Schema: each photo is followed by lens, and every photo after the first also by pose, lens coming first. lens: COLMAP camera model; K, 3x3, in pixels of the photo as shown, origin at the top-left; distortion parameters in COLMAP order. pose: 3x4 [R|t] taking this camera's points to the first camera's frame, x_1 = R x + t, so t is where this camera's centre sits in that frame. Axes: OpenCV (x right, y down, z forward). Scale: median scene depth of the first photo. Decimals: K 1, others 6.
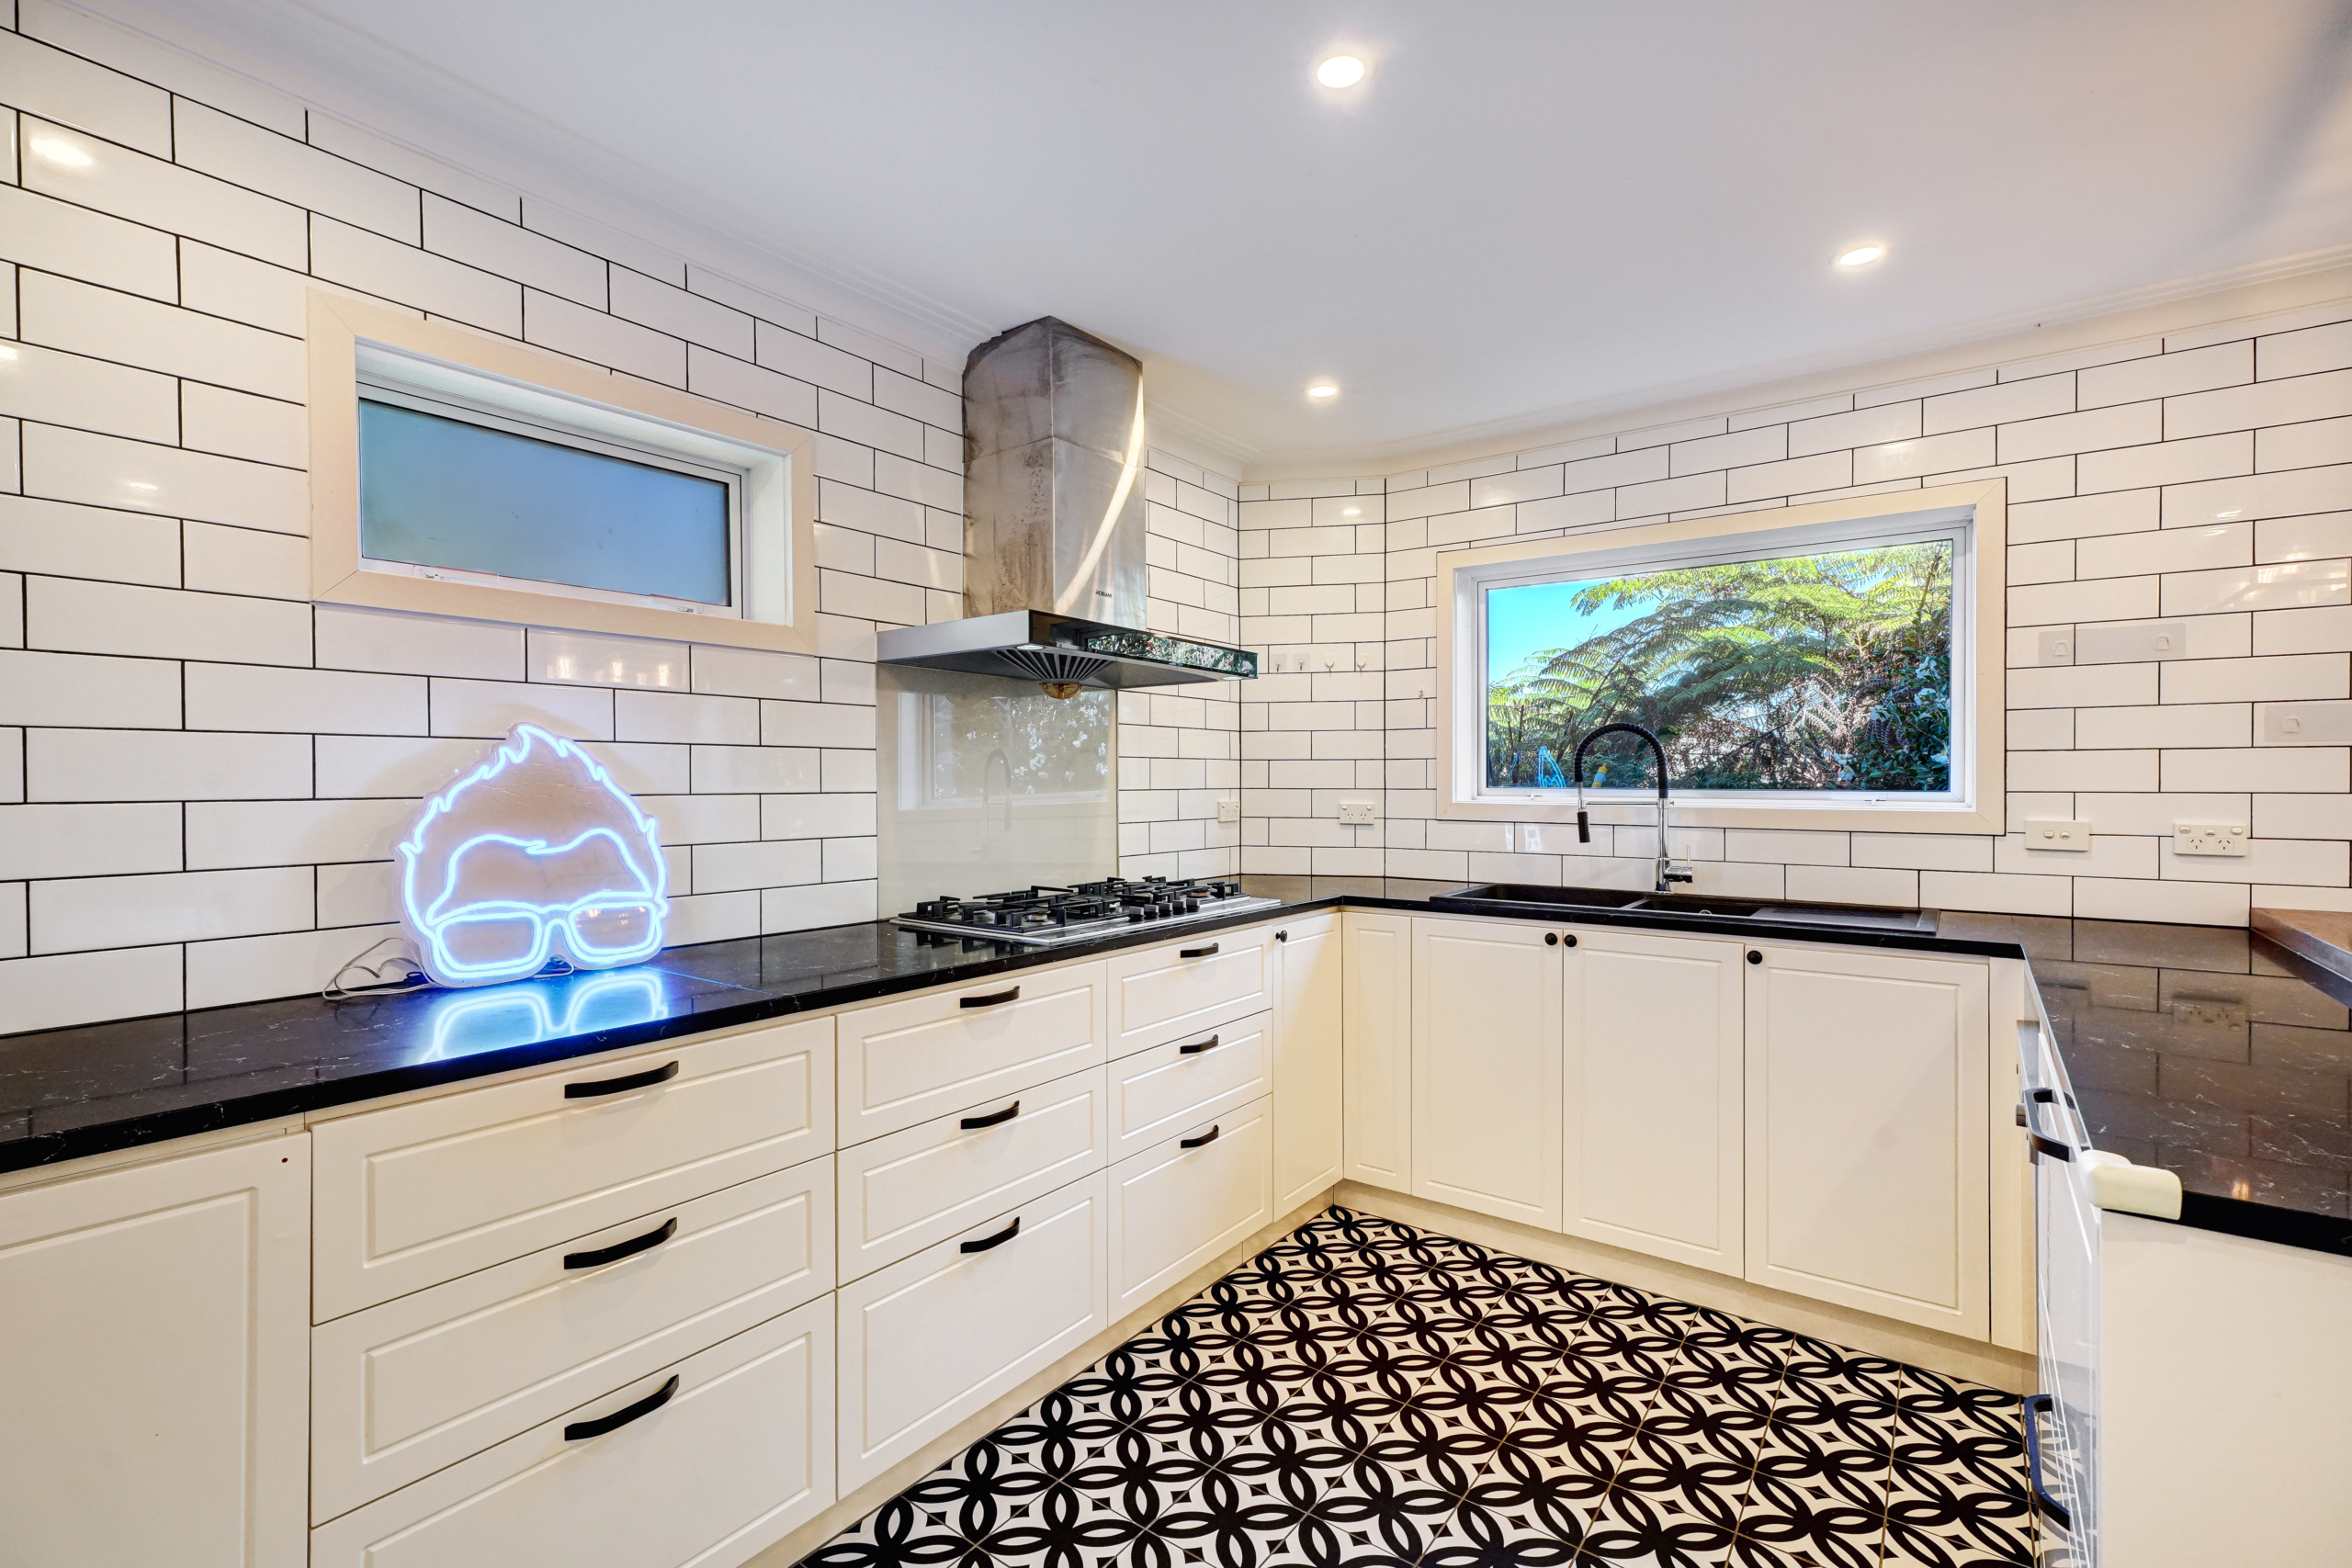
lens RADIAL K [[1053.9, 0, 1176.0], [0, 1053.9, 784.0], [0, 0, 1]] dist [0.000609, -0.000021]
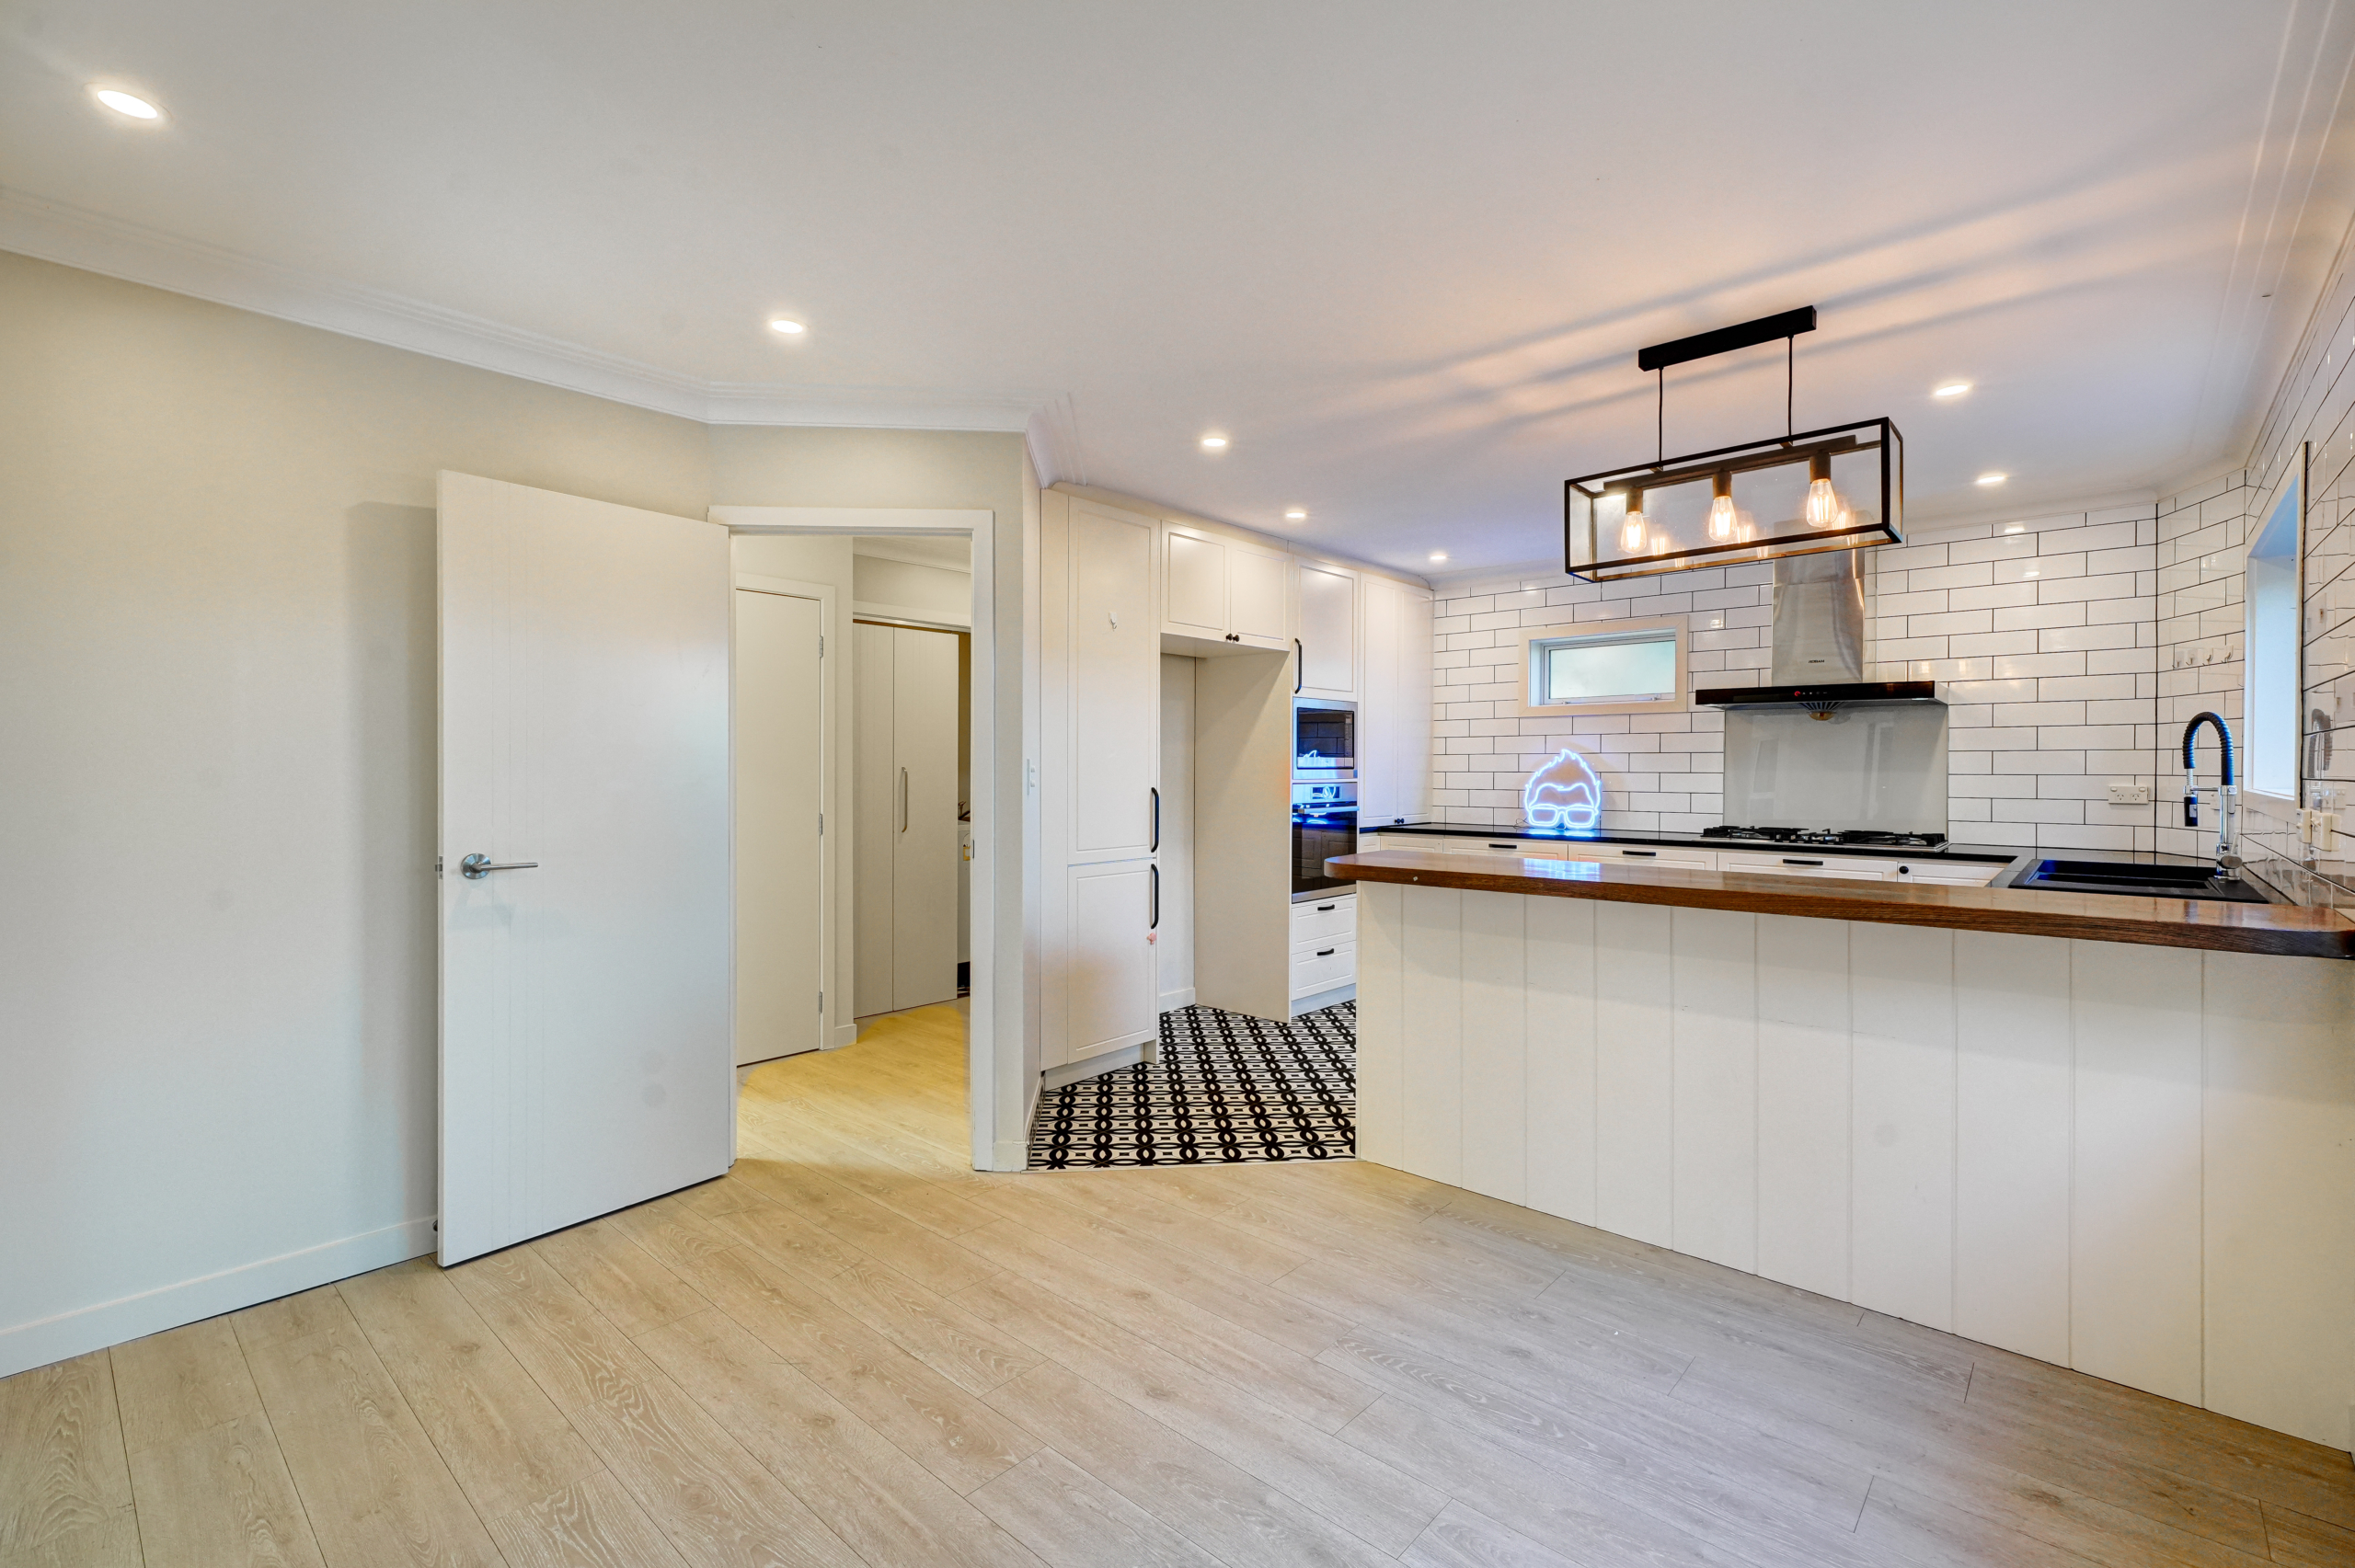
lens RADIAL K [[1037.9, 0, 1172.5], [0, 1037.9, 757.5], [0, 0, 1]] dist [0.001237, 0.000154]
pose [[-0.092131, -0.008361, -0.995712, 1.701971], [-0.004797, 0.999957, -0.007953, -0.000875], [0.995735, 0.004043, -0.092168, 0.086015]]
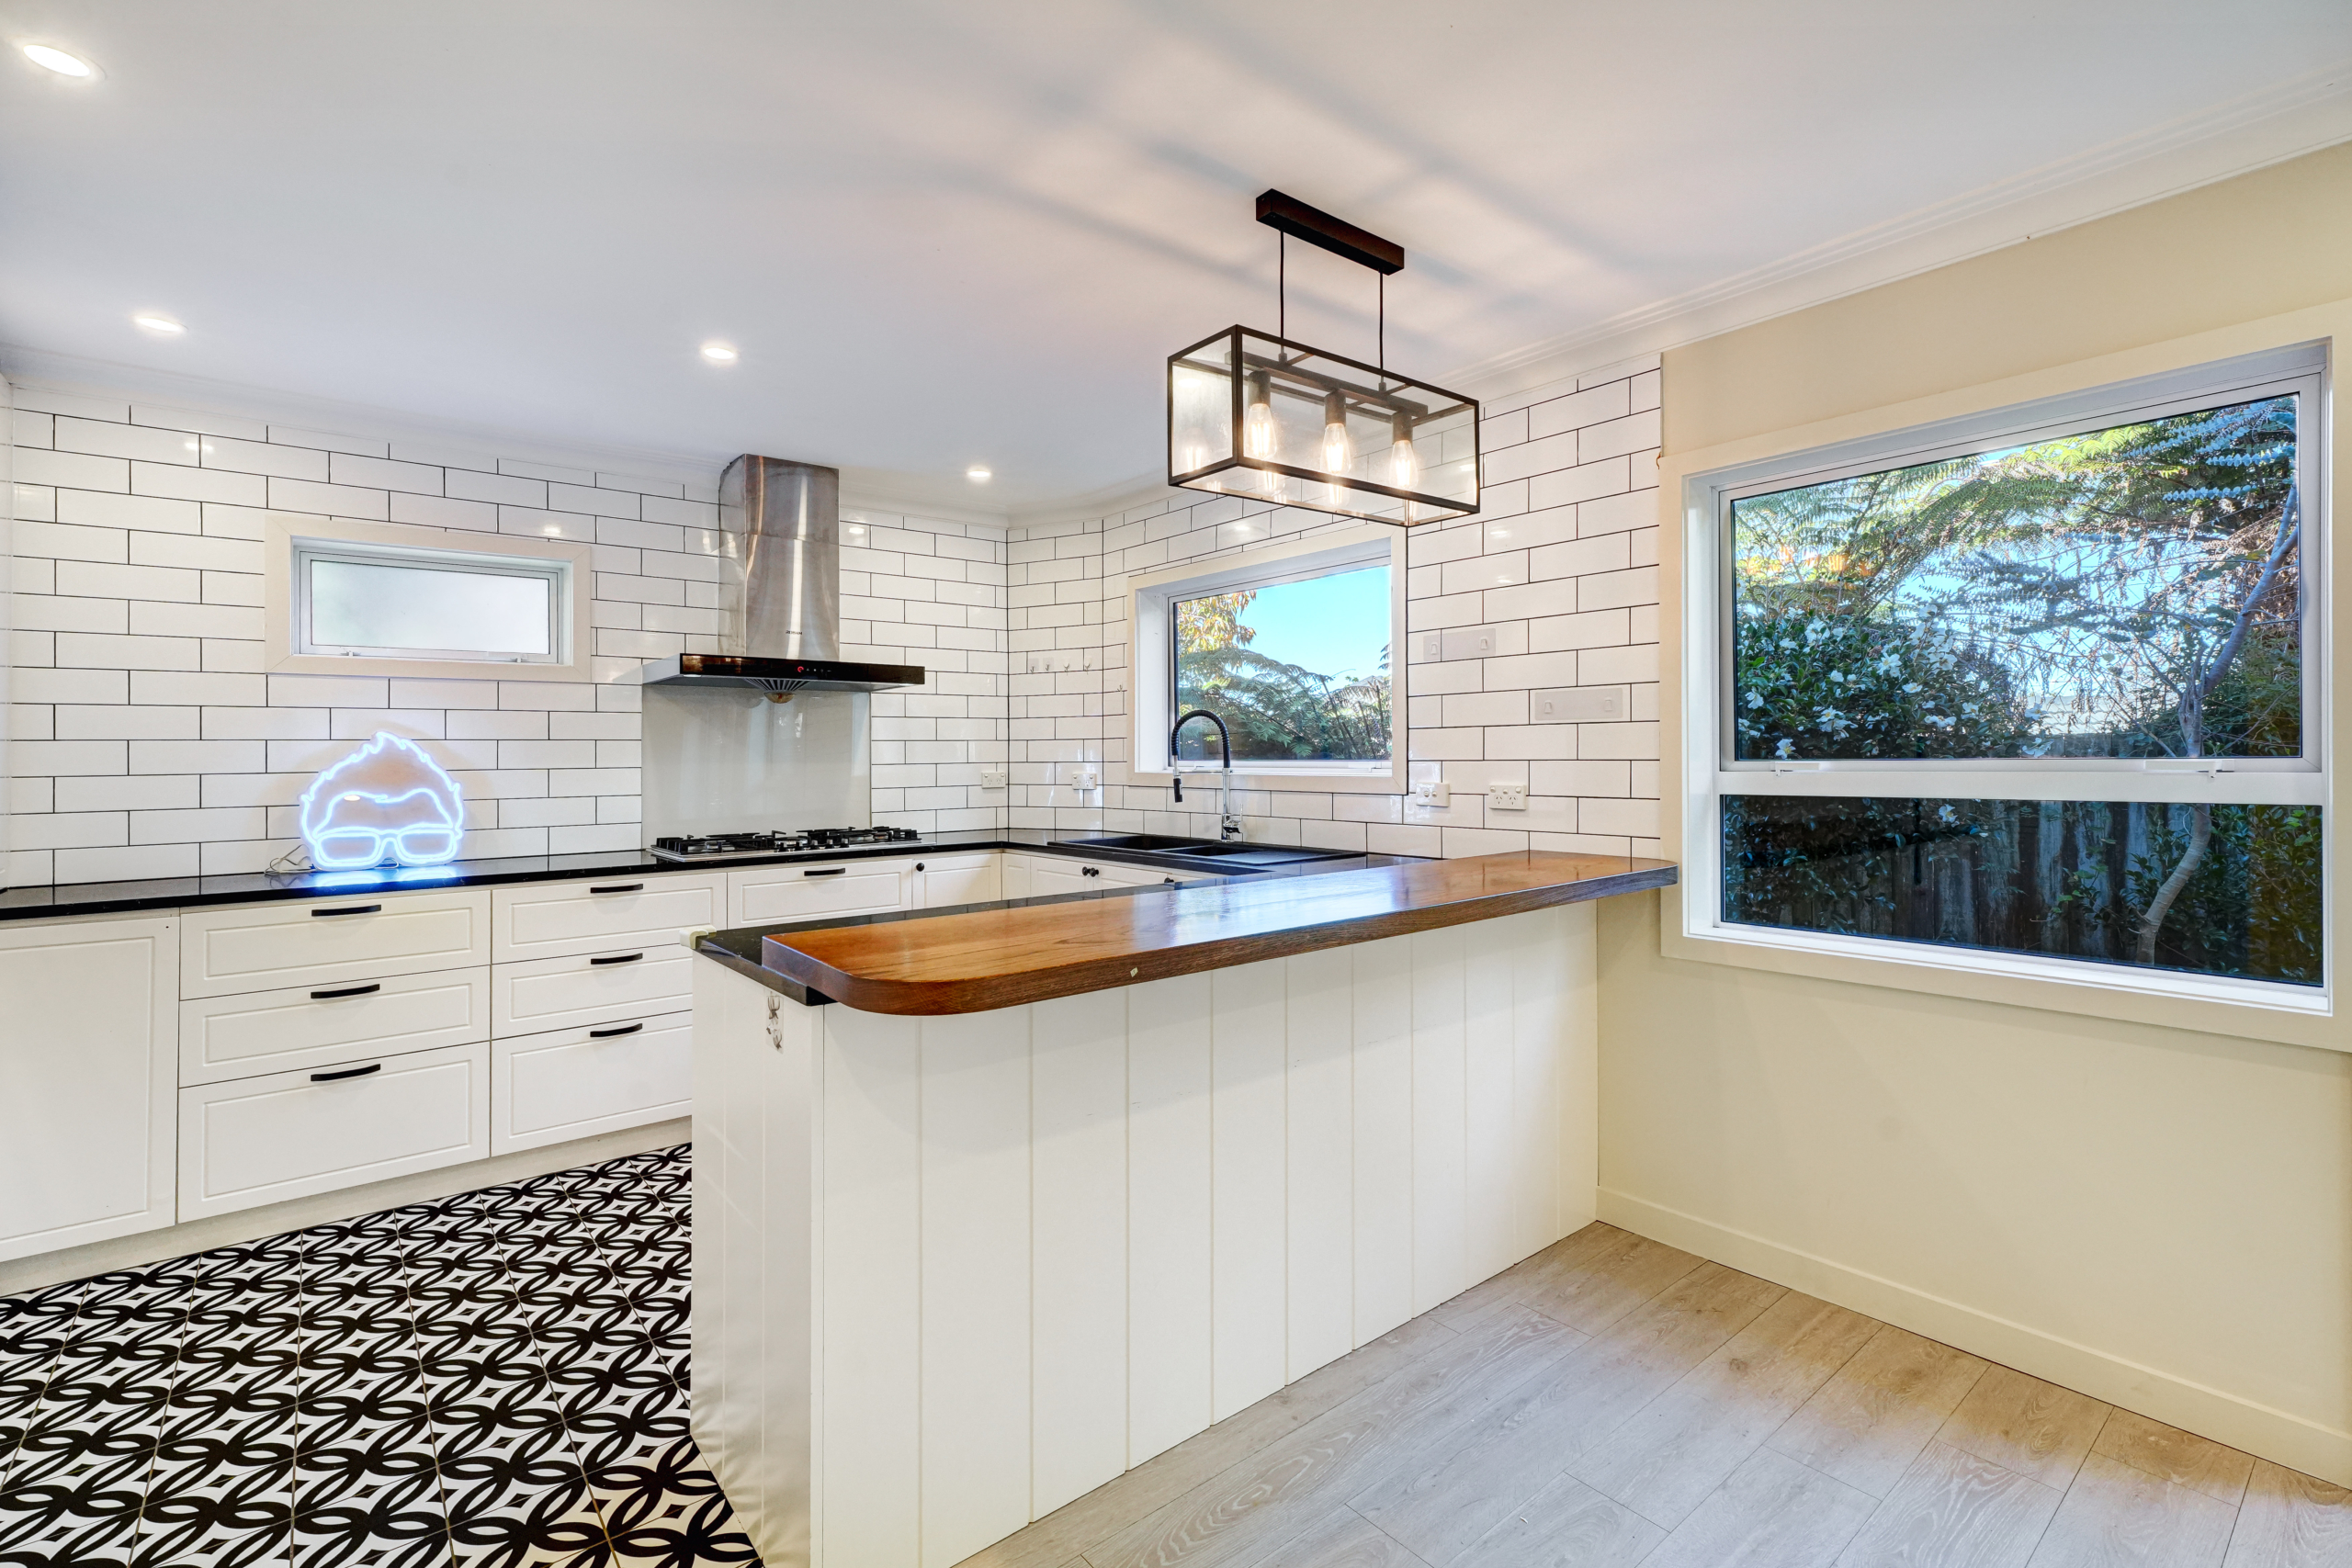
lens RADIAL K [[1061.8, 0, 1166.2], [0, 1061.8, 740.9], [0, 0, 1]] dist [0.000177, 0.000423]
pose [[0.968888, -0.013274, -0.247144, 0.779602], [0.009515, 0.999820, -0.016398, 0.001605], [0.247318, 0.013536, 0.968840, -0.305233]]
